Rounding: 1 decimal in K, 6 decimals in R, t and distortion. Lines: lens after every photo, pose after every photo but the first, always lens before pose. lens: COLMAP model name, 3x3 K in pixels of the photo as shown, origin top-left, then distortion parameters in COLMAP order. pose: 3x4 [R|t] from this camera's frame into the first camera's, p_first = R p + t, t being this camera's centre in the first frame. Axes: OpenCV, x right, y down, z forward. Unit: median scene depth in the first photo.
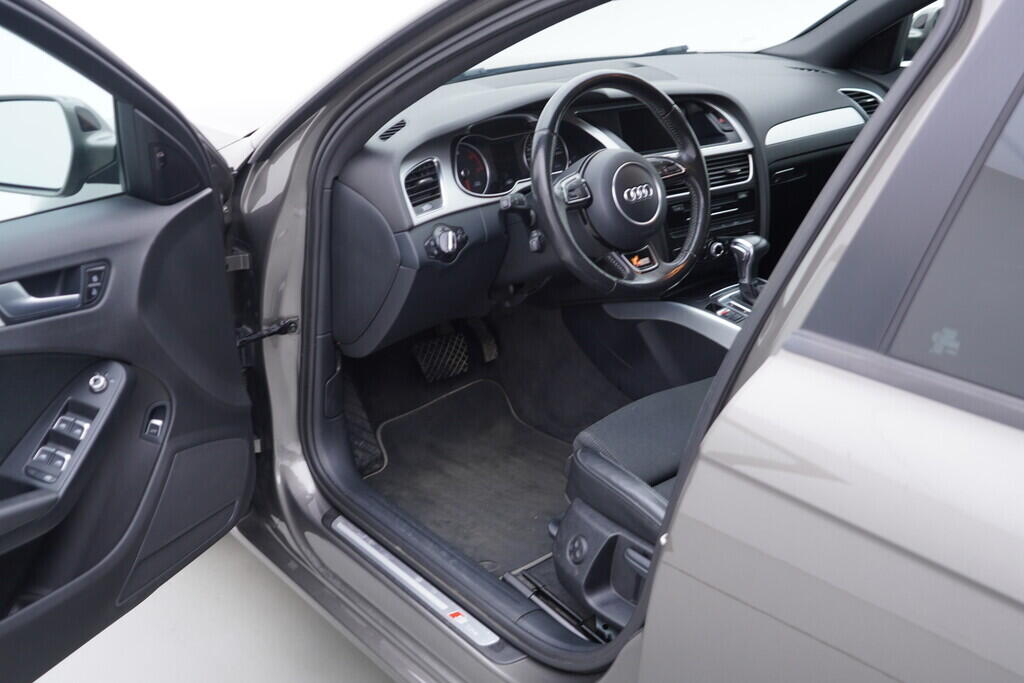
lens RADIAL K [[1076.4, 0, 506.6], [0, 1076.4, 345.2], [0, 0, 1]] dist [-0.005861, 0.000000]
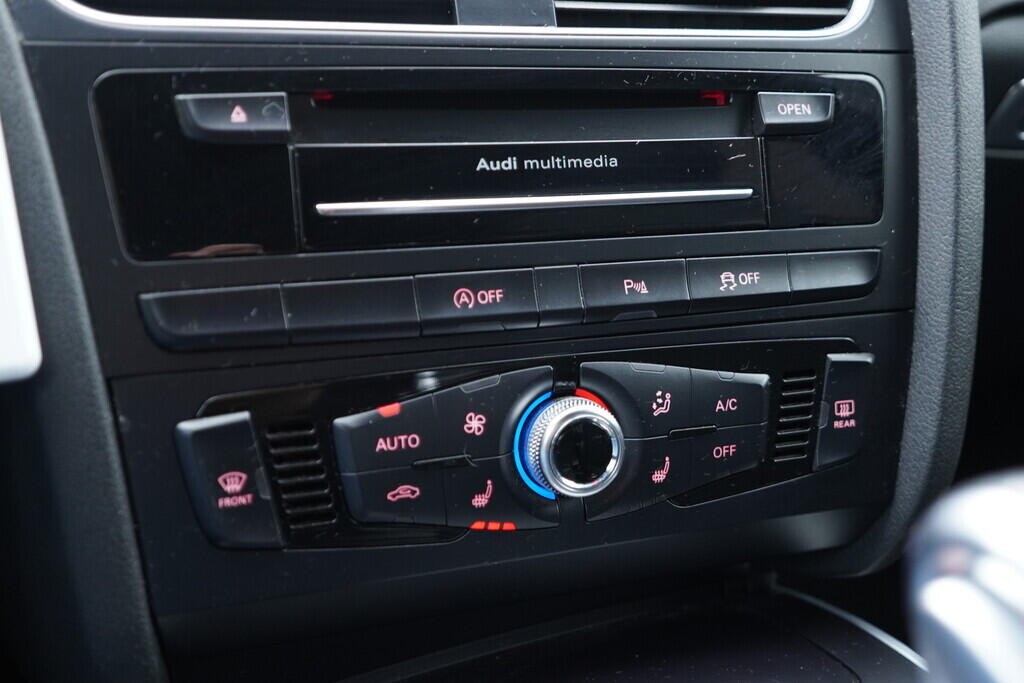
lens RADIAL K [[1076.4, 0, 515.0], [0, 1076.4, 336.5], [0, 0, 1]] dist [-0.005861, 0.000000]
pose [[0.977986, 0.056412, -0.200900, 0.223078], [-0.089341, 0.983257, -0.158819, -0.082793], [0.188577, 0.173271, 0.966652, 0.889103]]
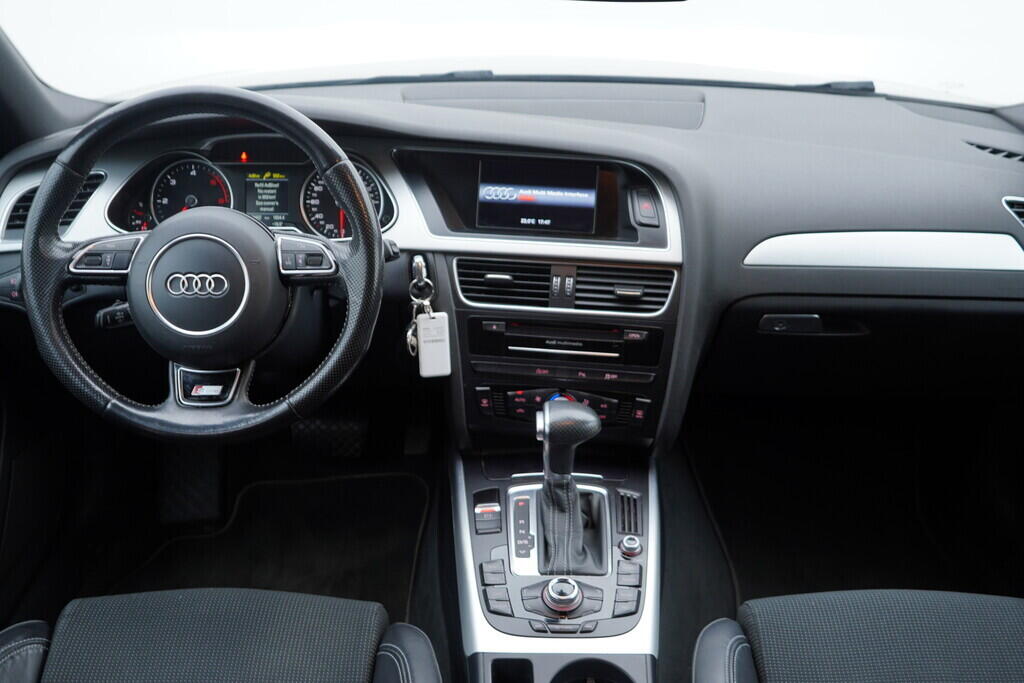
lens RADIAL K [[1076.4, 0, 516.3], [0, 1076.4, 346.5], [0, 0, 1]] dist [-0.005861, 0.000000]
pose [[0.762035, 0.280532, -0.583613, 0.542986], [-0.267251, 0.957195, 0.111151, -0.190818], [0.589813, 0.071270, 0.804389, 0.506982]]
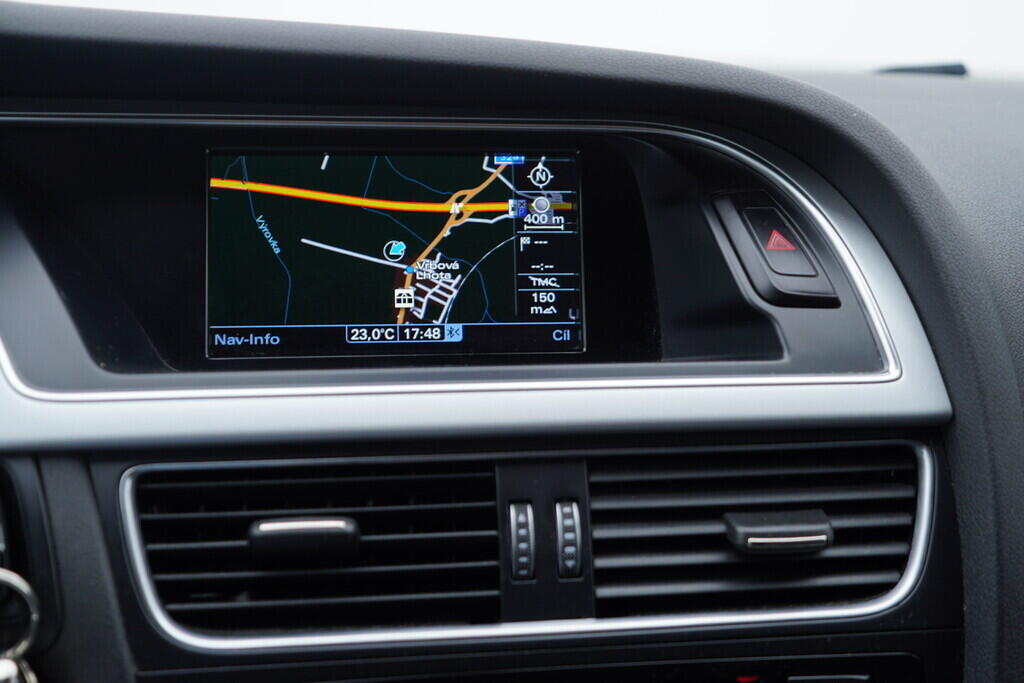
lens RADIAL K [[1076.4, 0, 514.2], [0, 1076.4, 349.6], [0, 0, 1]] dist [-0.005861, 0.000000]
pose [[0.898722, 0.114575, -0.423287, 0.251239], [-0.181666, 0.975816, -0.121579, -0.169364], [0.399120, 0.186162, 0.897801, 0.865151]]
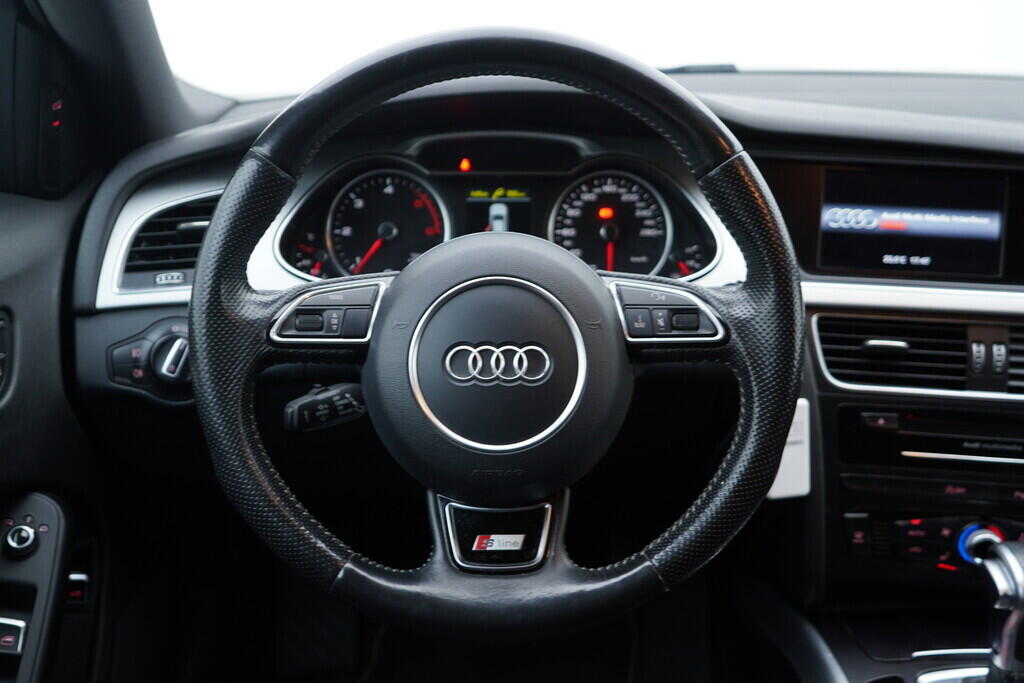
lens RADIAL K [[1076.4, 0, 510.9], [0, 1076.4, 340.9], [0, 0, 1]] dist [-0.005861, 0.000000]
pose [[0.768135, 0.246567, -0.590909, 0.286590], [-0.264914, 0.962569, 0.057282, -0.143577], [0.582915, 0.112540, 0.804702, 0.593576]]
